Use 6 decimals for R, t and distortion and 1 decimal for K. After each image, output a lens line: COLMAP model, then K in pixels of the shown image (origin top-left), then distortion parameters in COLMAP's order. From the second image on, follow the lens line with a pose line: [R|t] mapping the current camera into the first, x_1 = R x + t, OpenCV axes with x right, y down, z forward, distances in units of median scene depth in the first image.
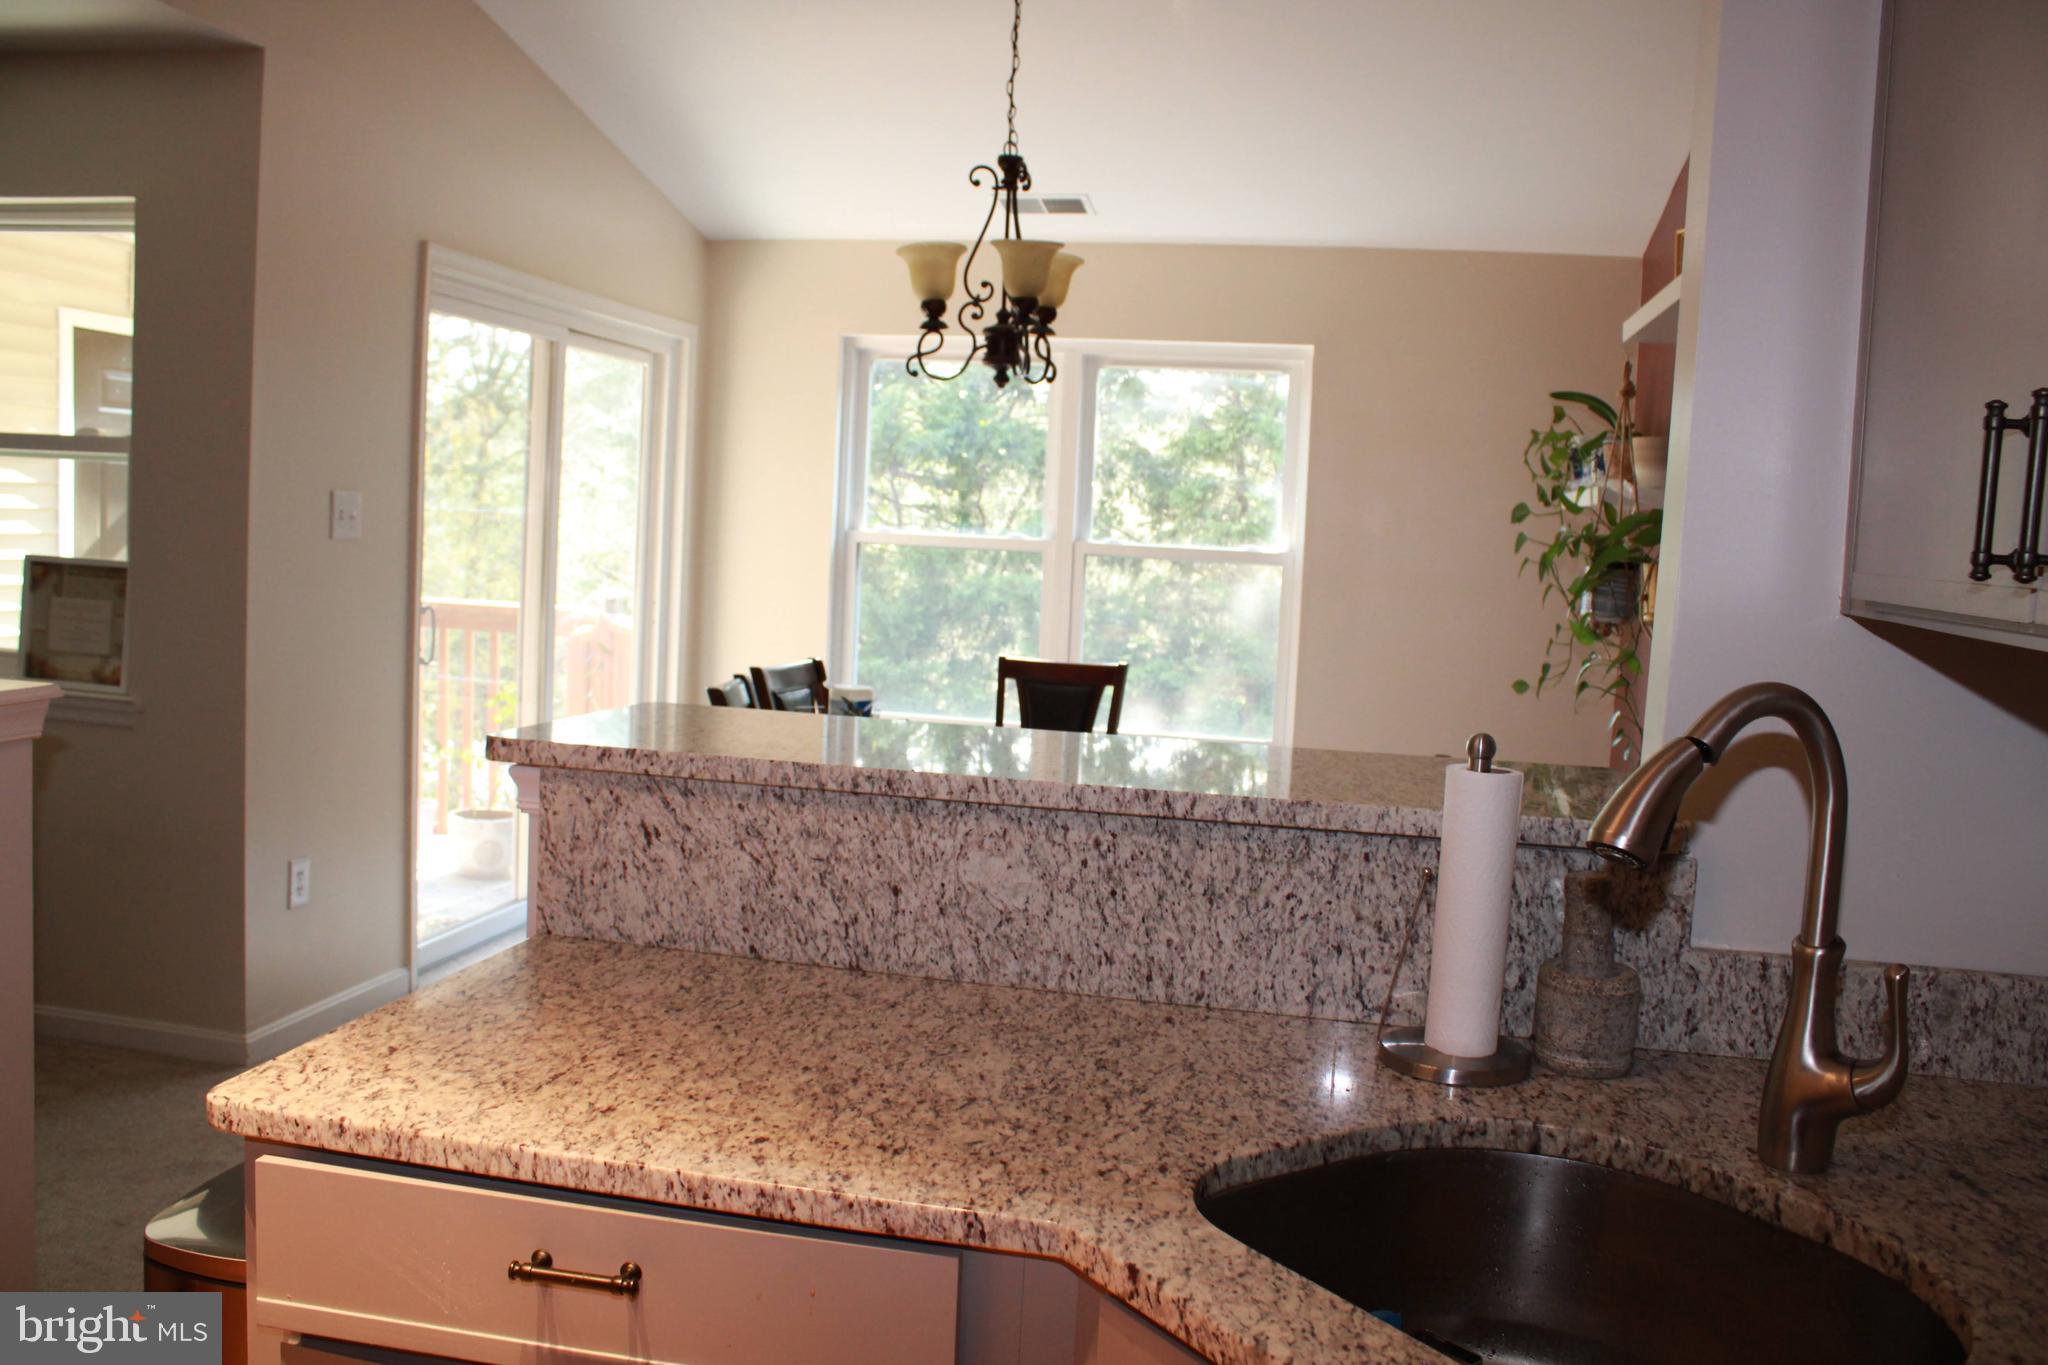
lens RADIAL K [[1693.3, 0, 1007.1], [0, 1693.3, 680.3], [0, 0, 1]] dist [-0.150248, 0.128669]
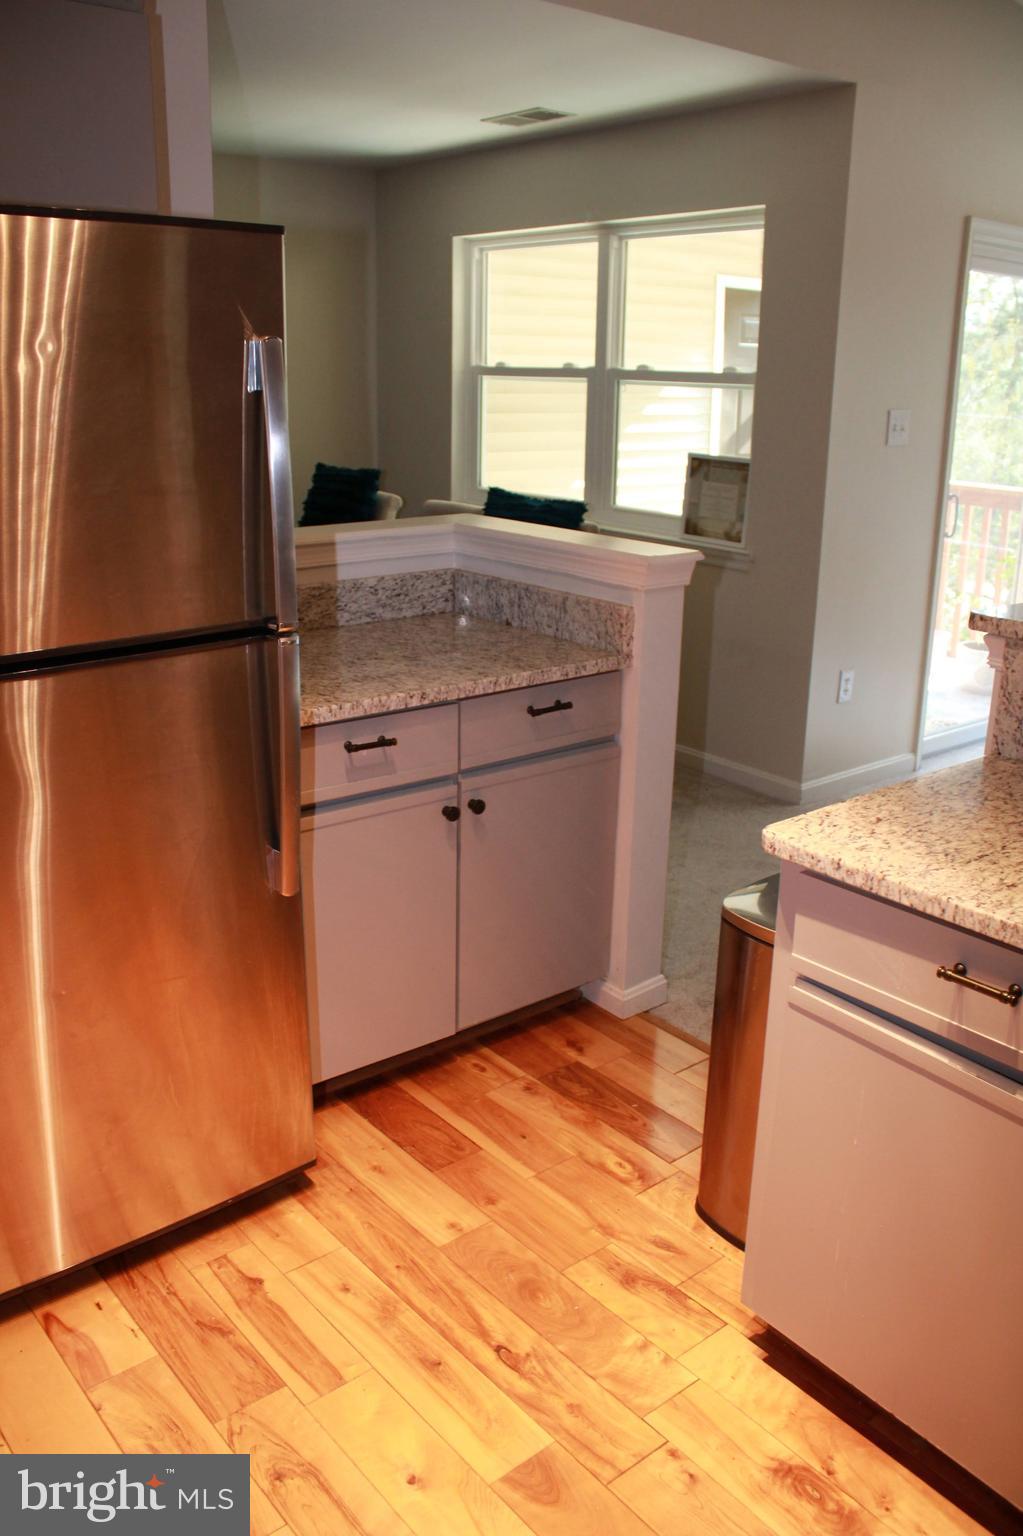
lens RADIAL K [[1269.9, 0, 496.9], [0, 1269.9, 757.3], [0, 0, 1]] dist [-0.150248, 0.128669]
pose [[0.770978, 0.146377, -0.619811, 0.053307], [-0.031647, 0.980831, 0.192271, -0.036504], [0.636075, -0.128622, 0.760832, -0.080717]]
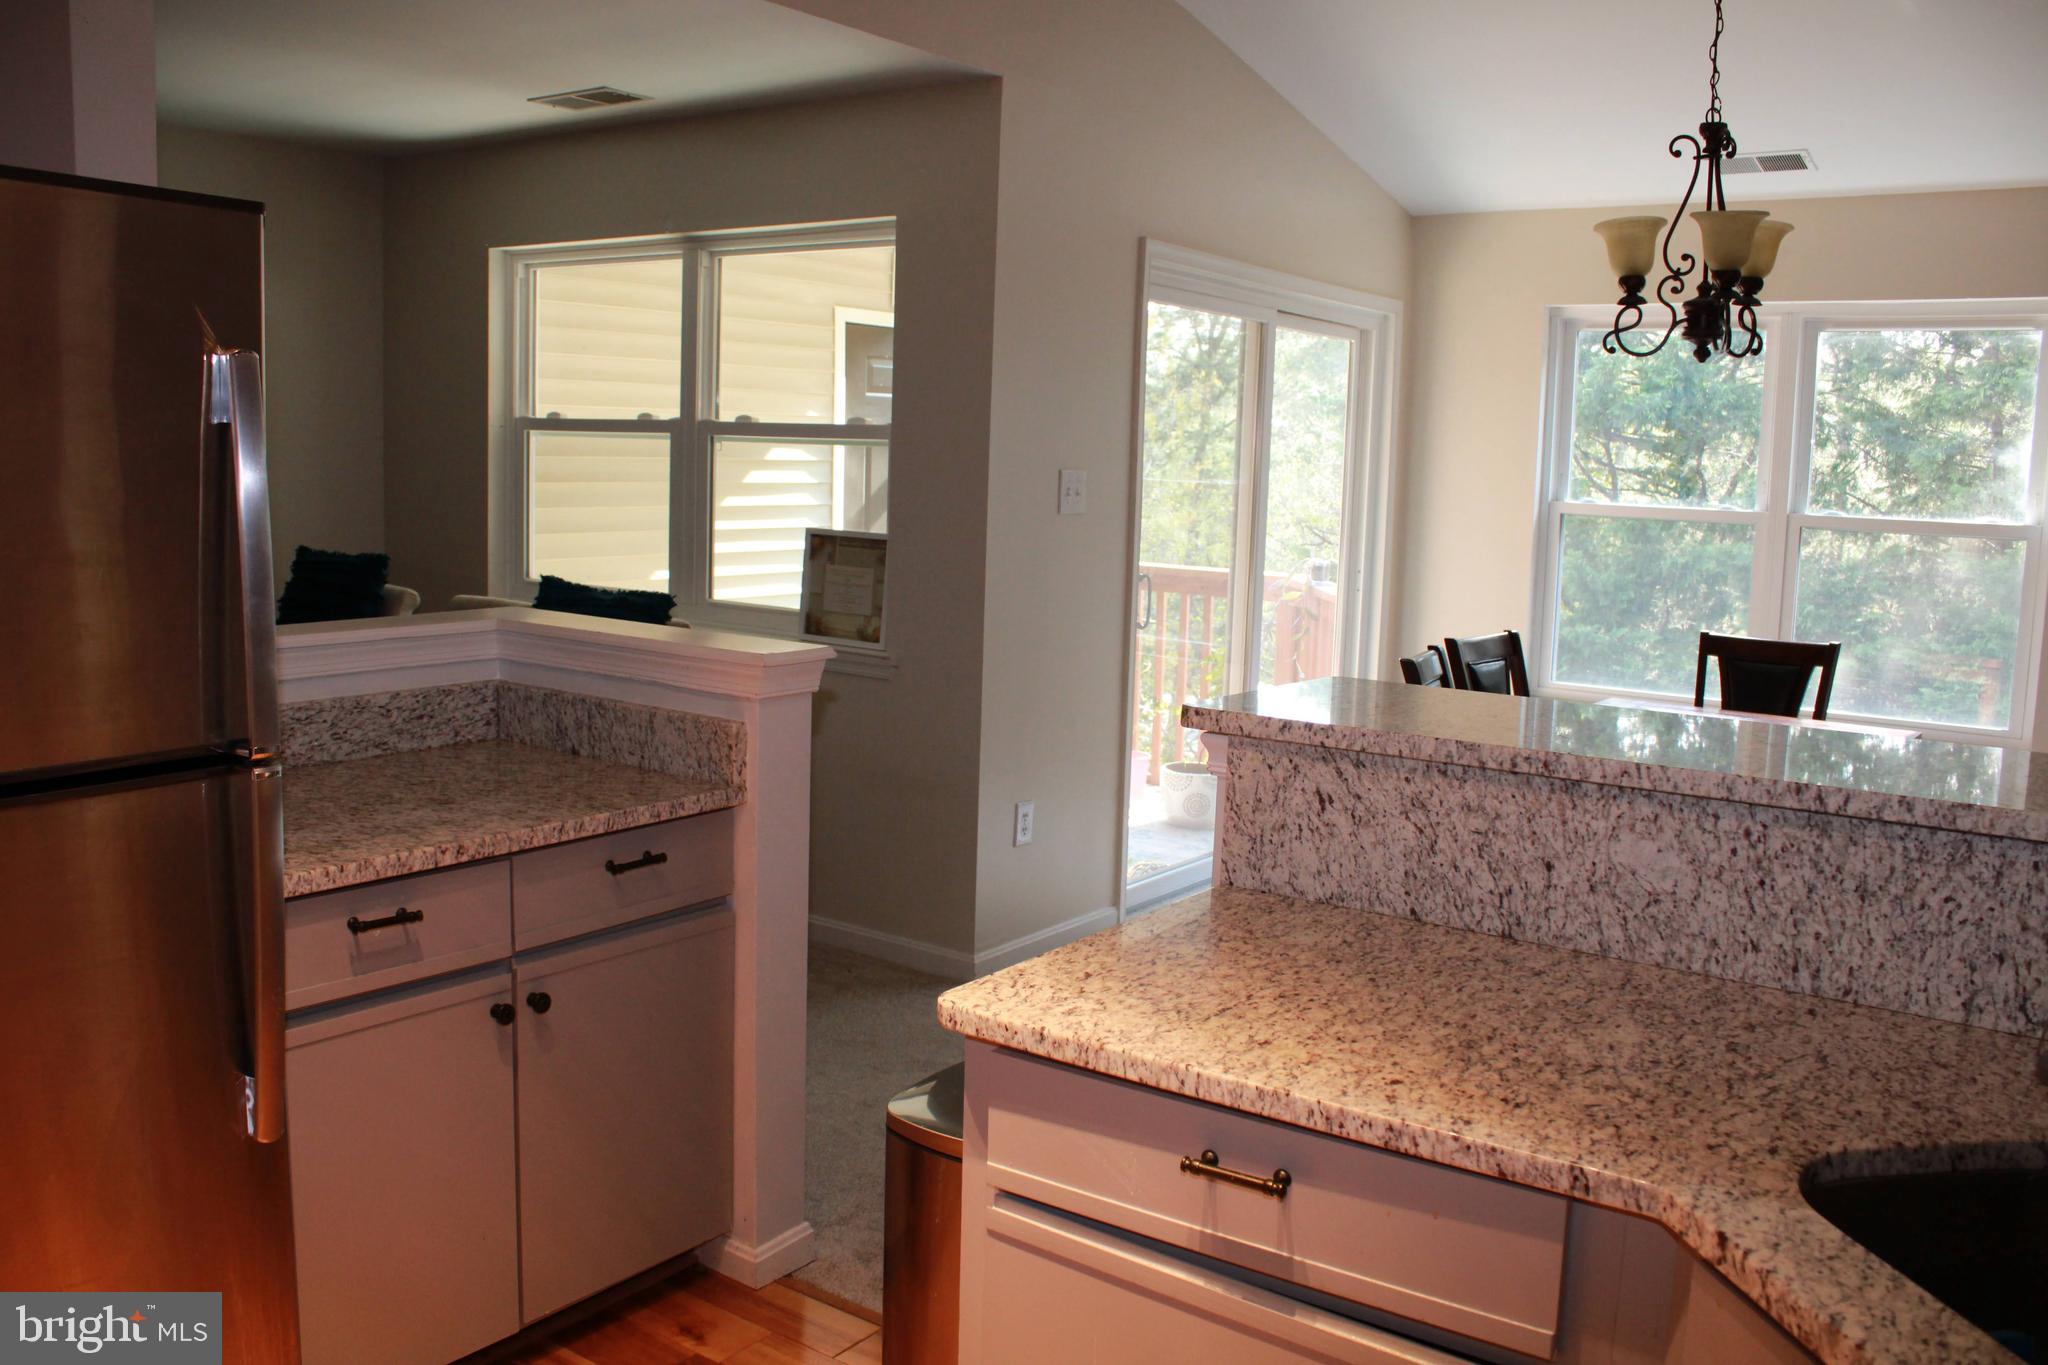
lens RADIAL K [[1693.3, 0, 997.9], [0, 1693.3, 676.0], [0, 0, 1]] dist [-0.150248, 0.128669]
pose [[0.910377, 0.029741, -0.412709, 0.043760], [-0.020179, 0.999418, 0.027507, -0.015026], [0.413287, -0.016714, 0.910447, -0.083814]]
